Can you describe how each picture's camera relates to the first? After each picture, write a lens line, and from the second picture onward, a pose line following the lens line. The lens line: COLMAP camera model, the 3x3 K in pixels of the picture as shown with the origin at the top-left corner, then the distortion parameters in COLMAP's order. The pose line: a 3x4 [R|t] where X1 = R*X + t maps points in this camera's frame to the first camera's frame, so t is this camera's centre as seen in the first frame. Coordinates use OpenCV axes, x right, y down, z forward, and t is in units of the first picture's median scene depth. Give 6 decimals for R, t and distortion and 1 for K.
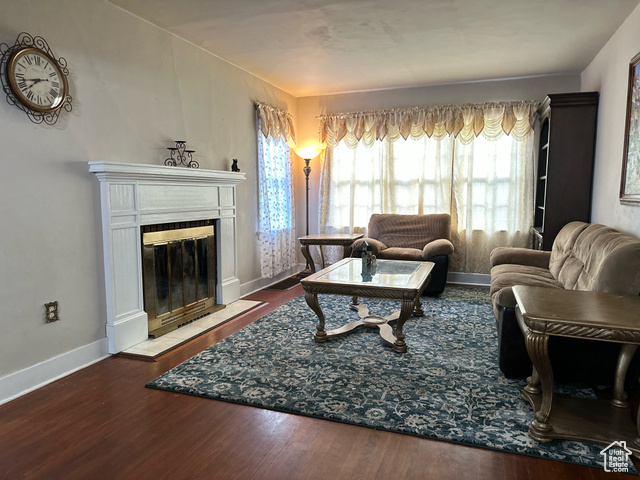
lens RADIAL K [[452.3, 0, 319.4], [0, 452.3, 241.9], [0, 0, 1]] dist [0.062049, -0.036636]
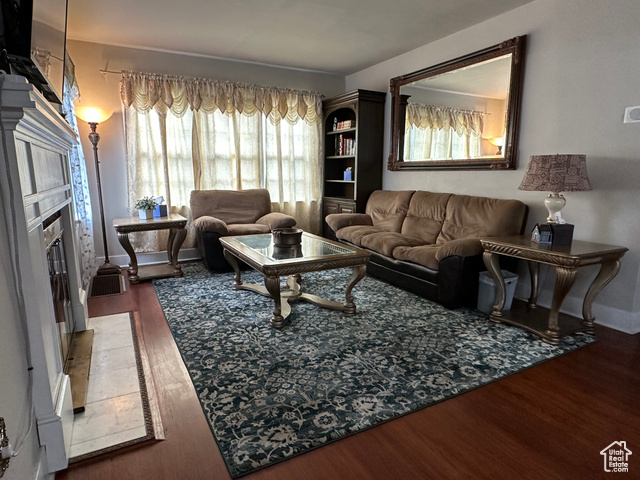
lens RADIAL K [[389.4, 0, 322.4], [0, 389.4, 238.4], [0, 0, 1]] dist [0.018812, 0.000627]
pose [[0.654867, -0.129853, 0.744505, -0.493851], [0.080371, 0.991508, 0.102240, -0.040822], [-0.751459, -0.007117, 0.659742, 0.419560]]
